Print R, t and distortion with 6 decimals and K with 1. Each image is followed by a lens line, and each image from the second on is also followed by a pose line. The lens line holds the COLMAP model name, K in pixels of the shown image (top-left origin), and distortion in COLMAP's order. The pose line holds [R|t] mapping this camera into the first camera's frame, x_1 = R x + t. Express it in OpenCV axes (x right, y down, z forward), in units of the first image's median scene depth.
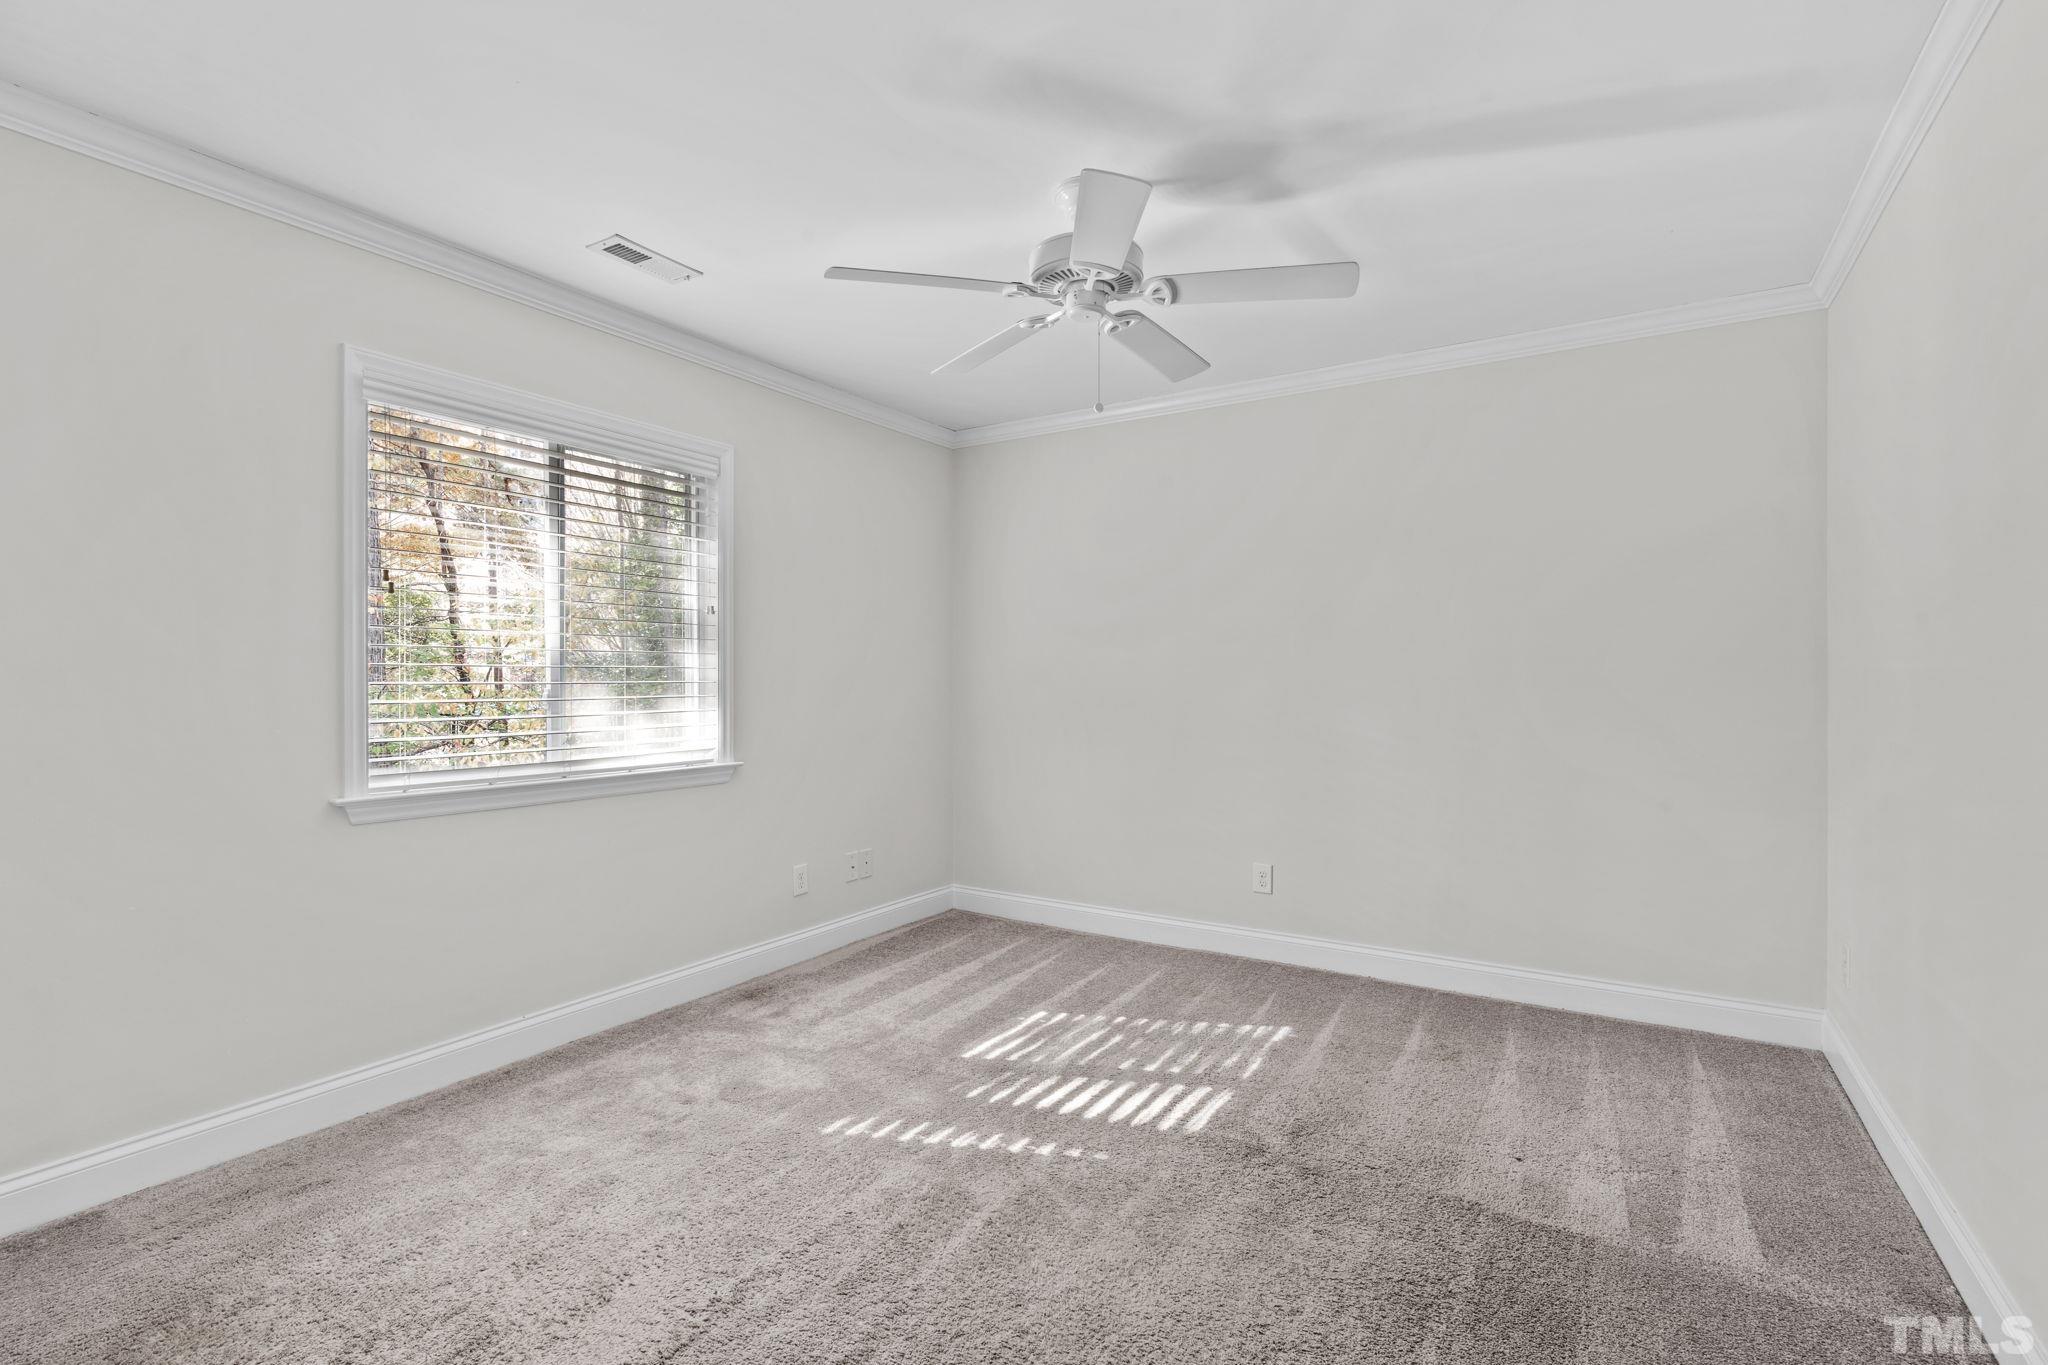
lens RADIAL K [[965.4, 0, 1024.0], [0, 965.4, 682.5], [0, 0, 1]] dist [0.000280, 0.000019]
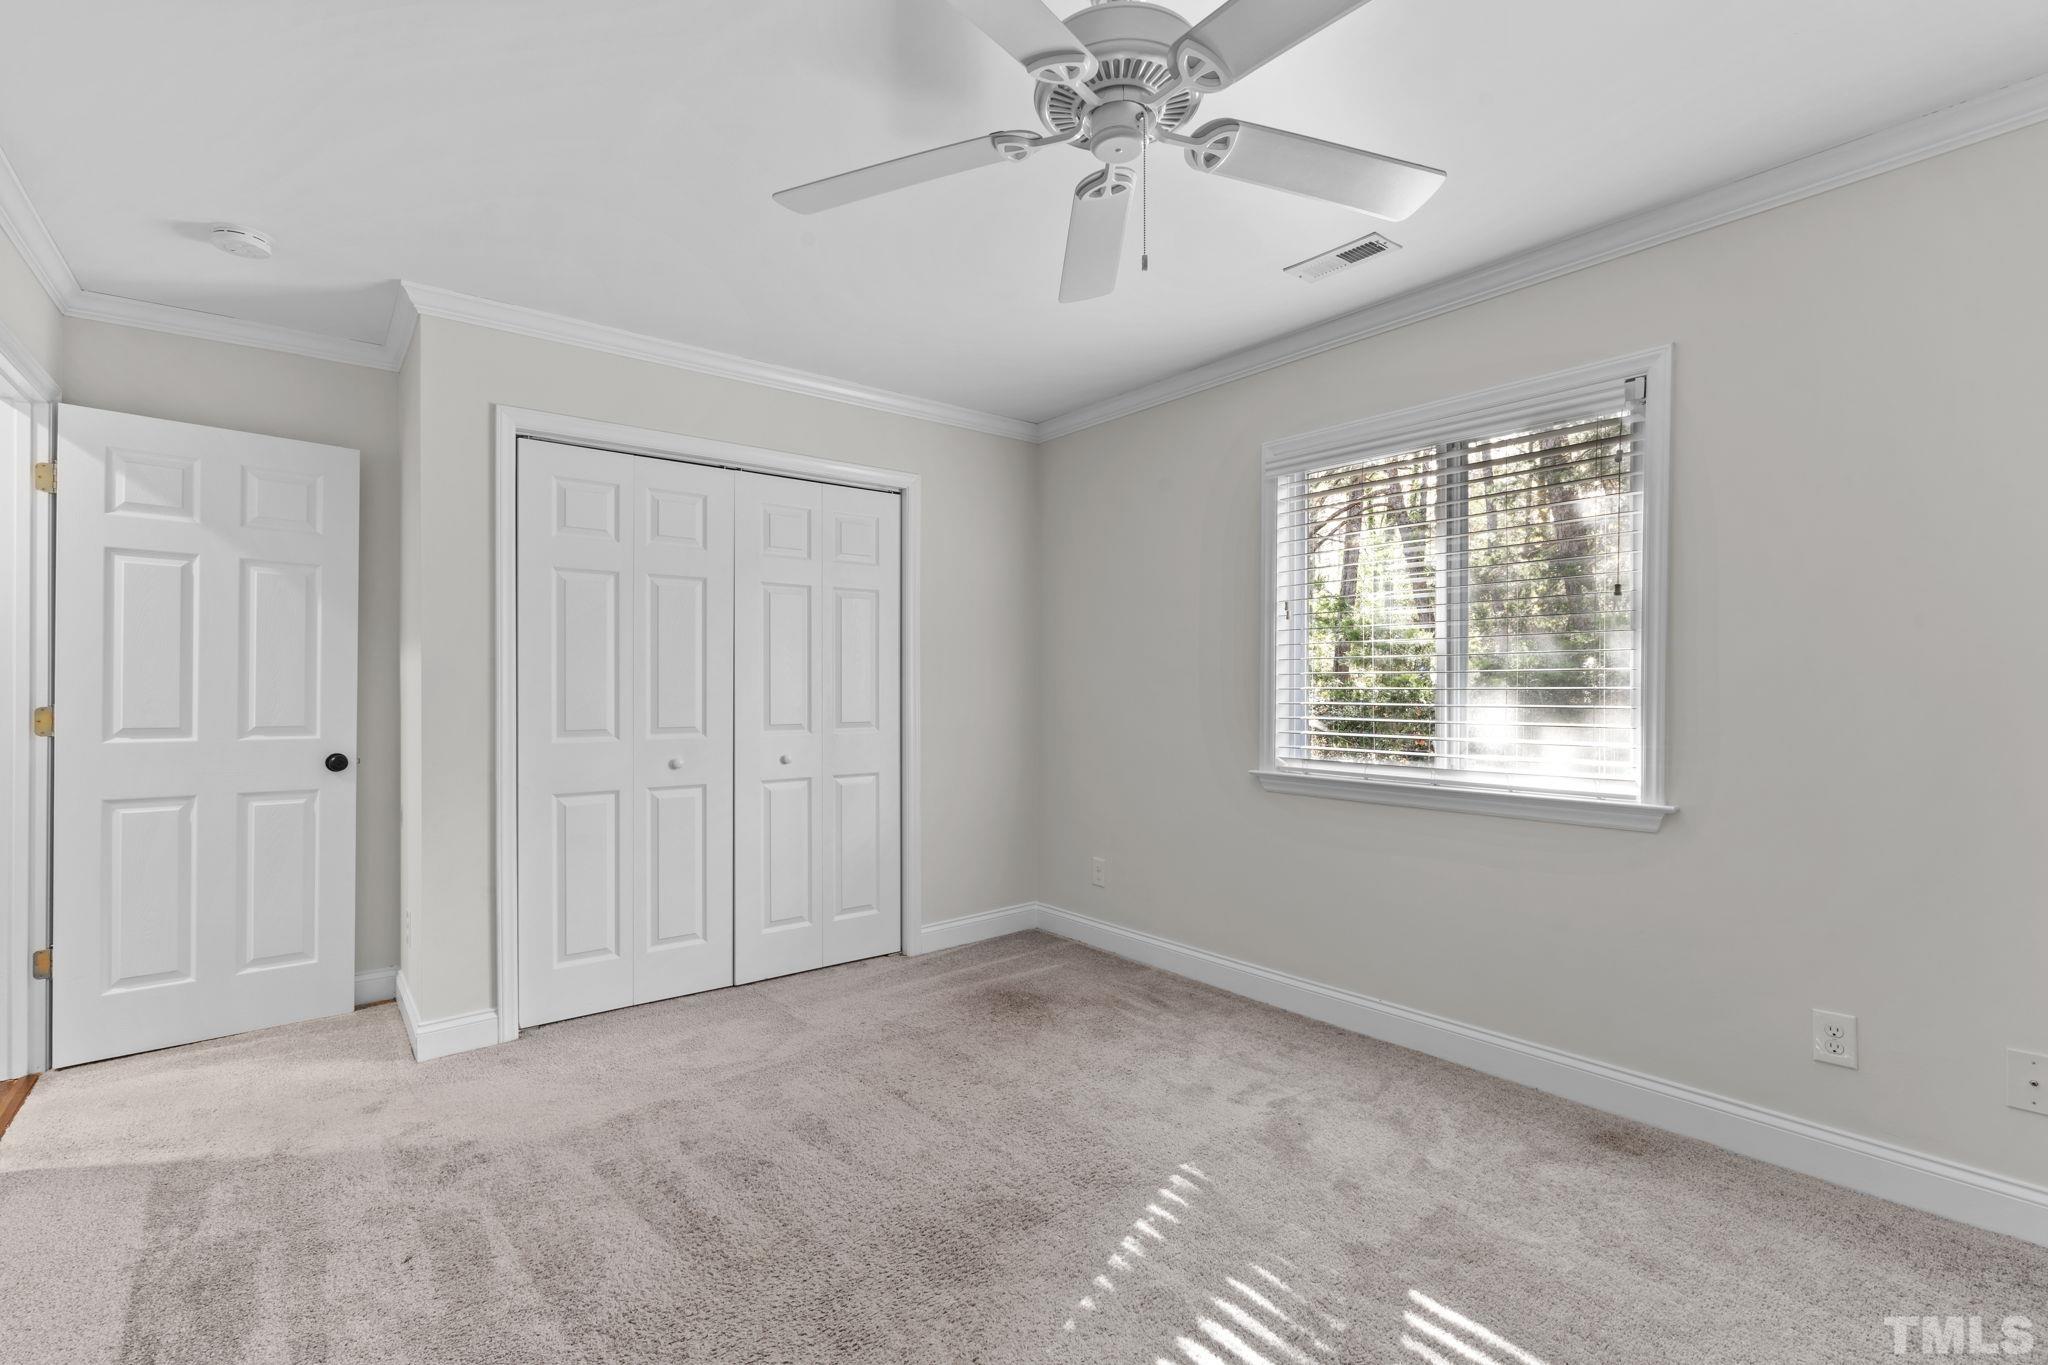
lens RADIAL K [[931.9, 0, 995.5], [0, 931.9, 685.2], [0, 0, 1]] dist [0.000460, 0.000300]
pose [[-0.355841, 0.002464, -0.934543, 0.517451], [0.000353, 0.999997, 0.002502, -0.005012], [0.934546, 0.000560, -0.355841, 0.838815]]
